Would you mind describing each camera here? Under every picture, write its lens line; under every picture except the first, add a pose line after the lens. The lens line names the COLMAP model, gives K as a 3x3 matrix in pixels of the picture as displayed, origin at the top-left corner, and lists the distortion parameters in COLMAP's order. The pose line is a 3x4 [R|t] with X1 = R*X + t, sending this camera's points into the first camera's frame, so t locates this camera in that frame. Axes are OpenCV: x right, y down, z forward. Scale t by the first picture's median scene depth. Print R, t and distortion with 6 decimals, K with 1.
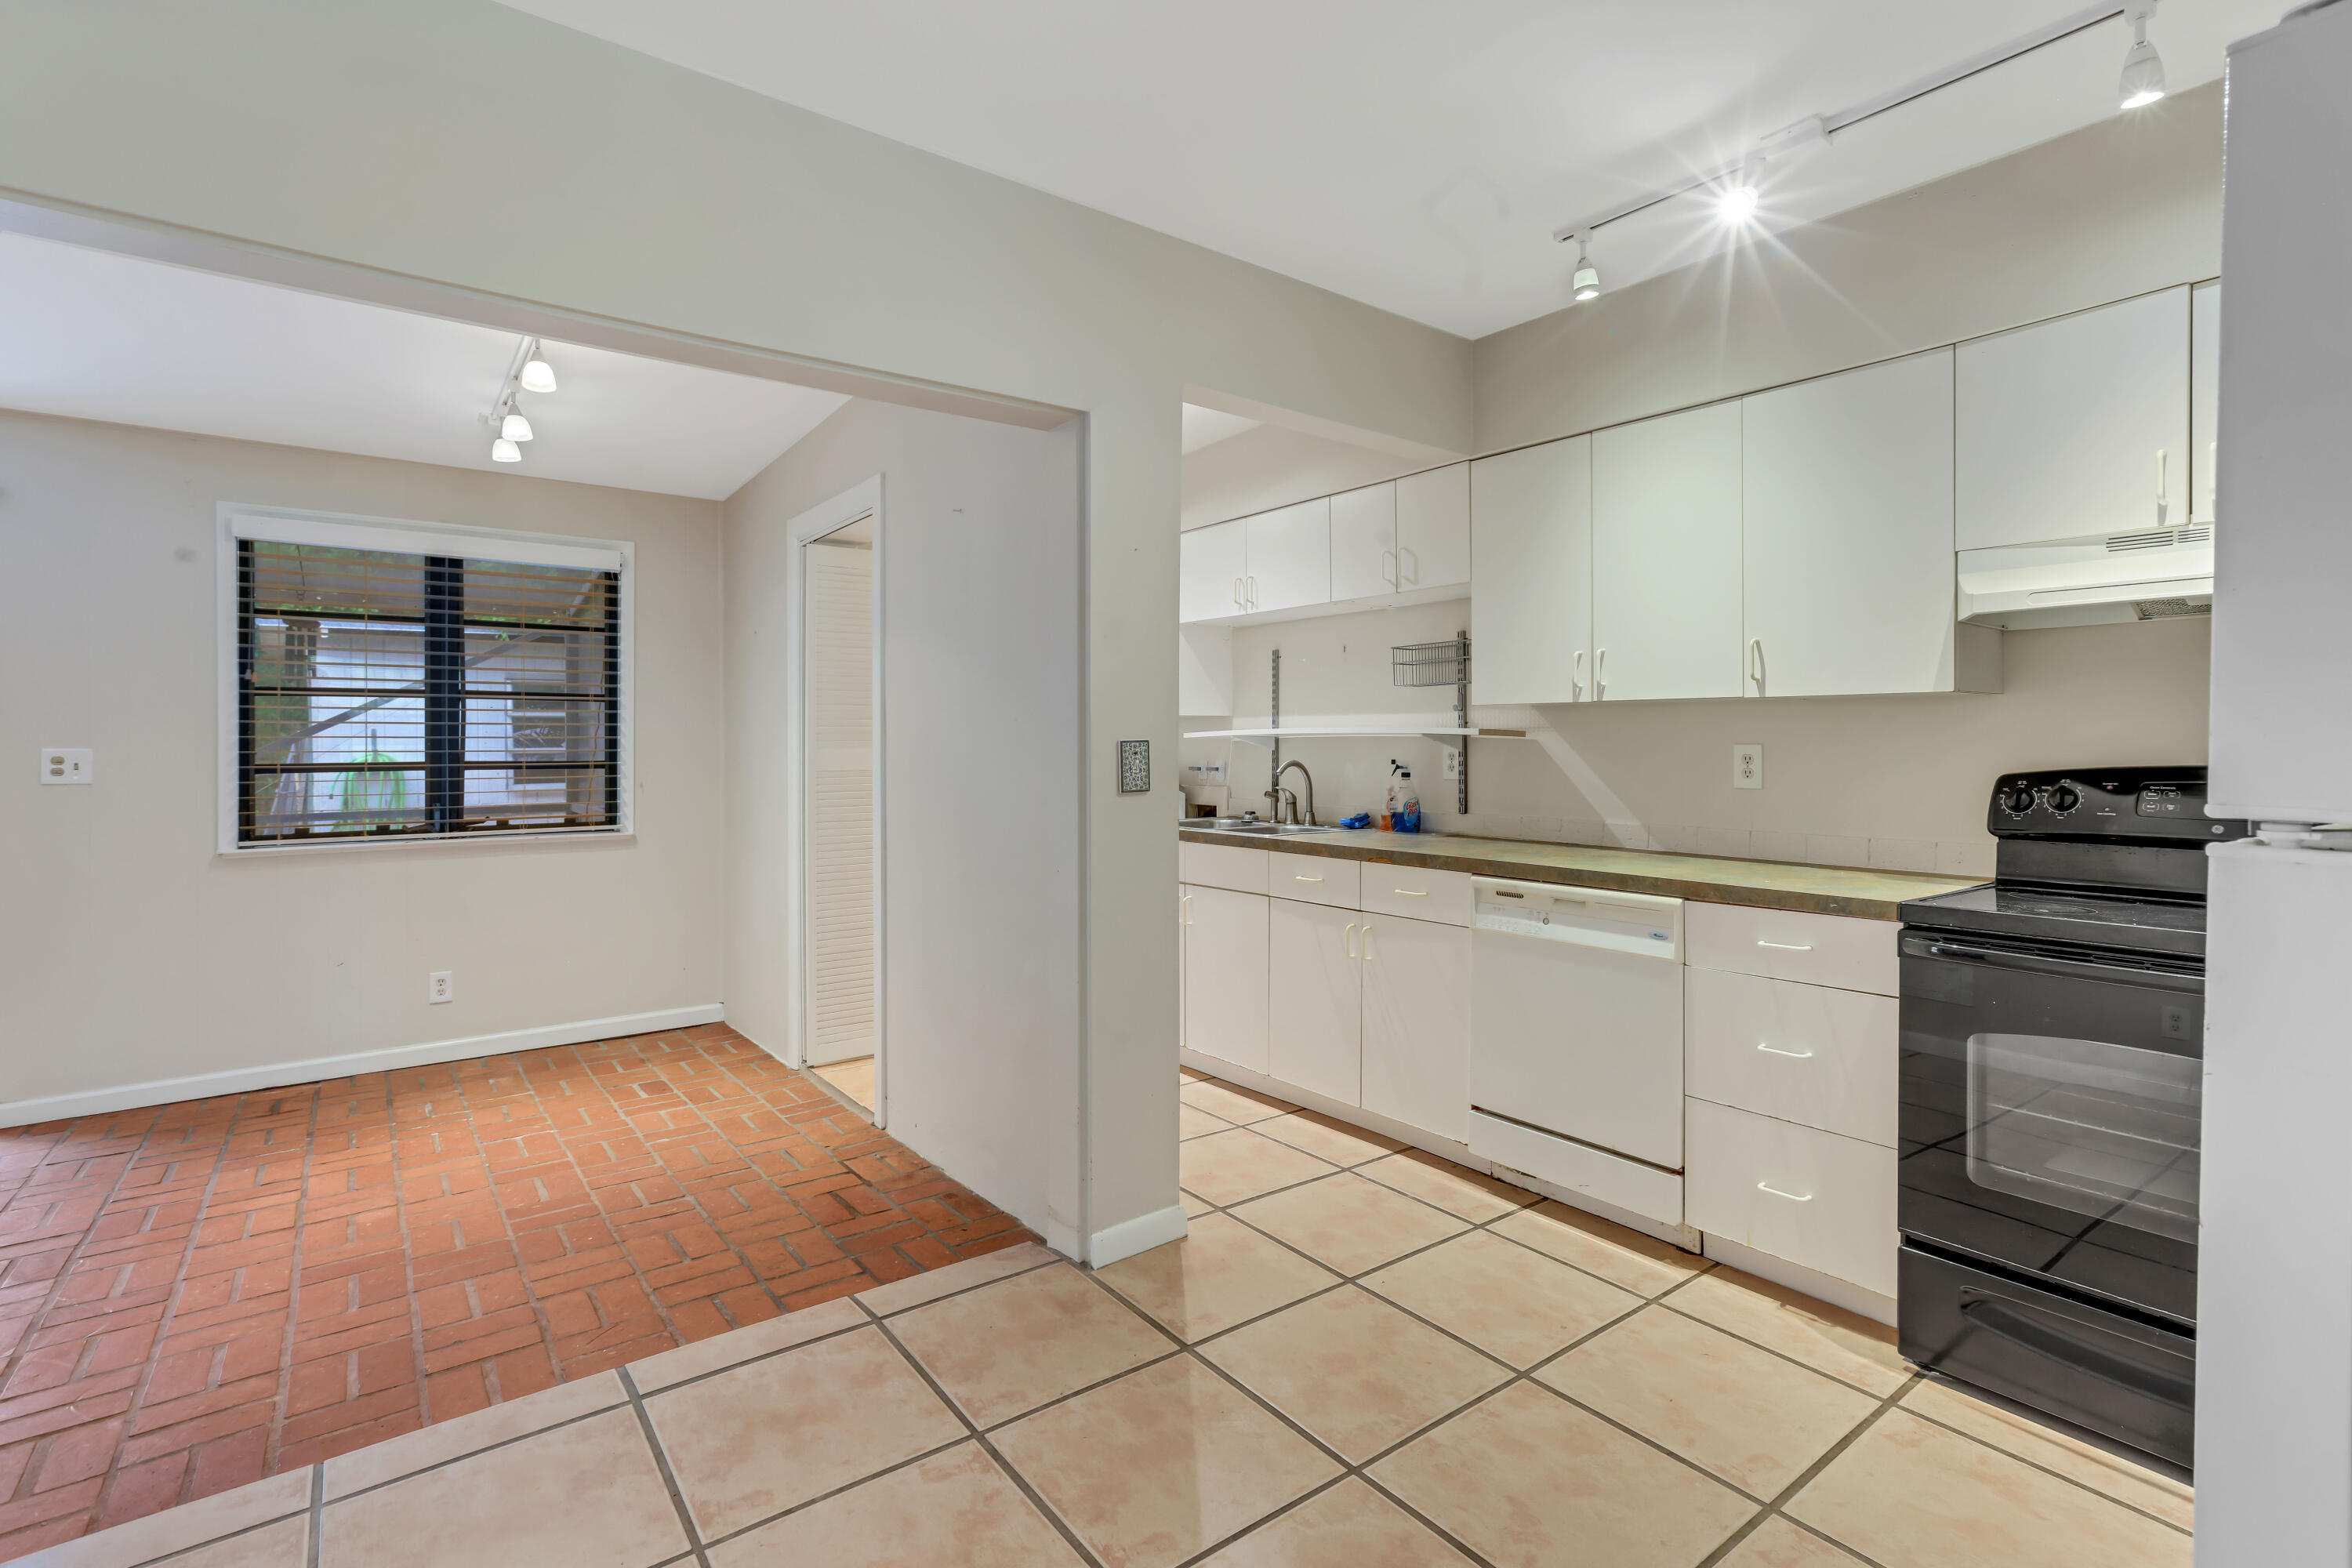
lens RADIAL K [[1098.1, 0, 1180.5], [0, 1098.1, 744.3], [0, 0, 1]] dist [-0.021639, 0.014019]
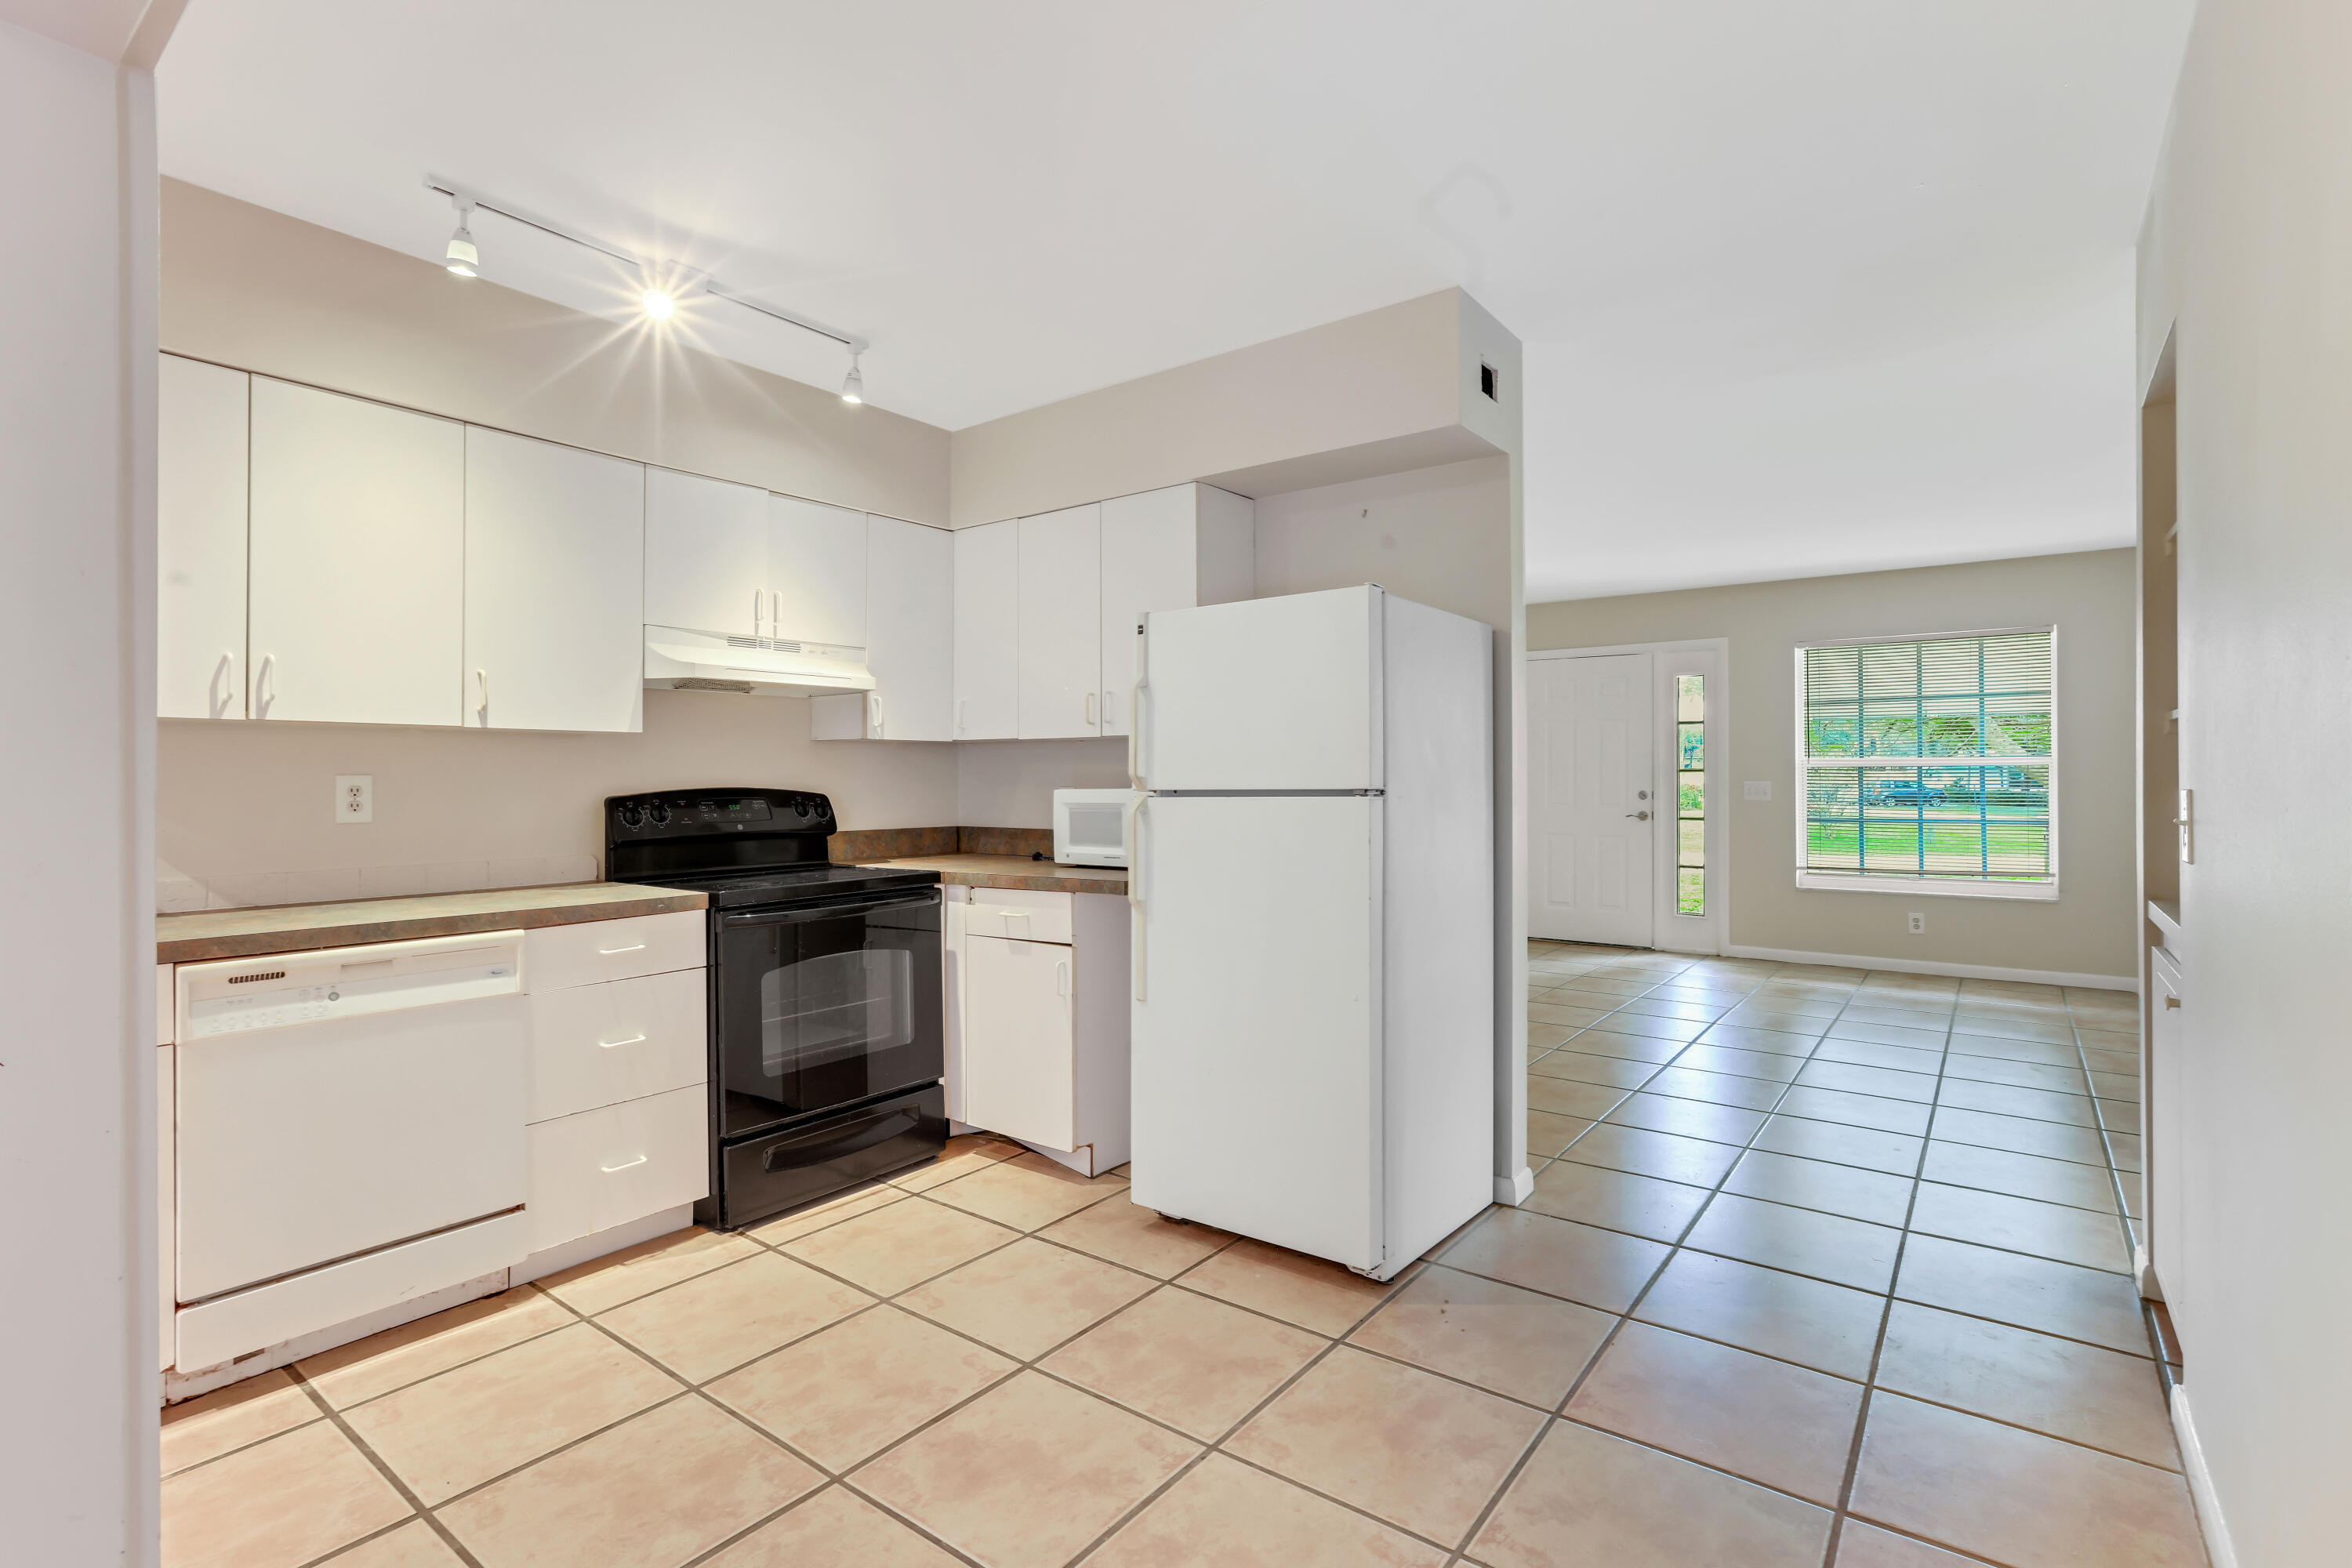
lens RADIAL K [[1098.1, 0, 1172.4], [0, 1098.1, 773.4], [0, 0, 1]] dist [-0.021639, 0.014019]
pose [[-0.267001, 0.004766, 0.963684, -0.539445], [0.007328, 0.999969, -0.002915, 0.006070], [-0.963668, 0.006284, -0.267028, 0.572106]]
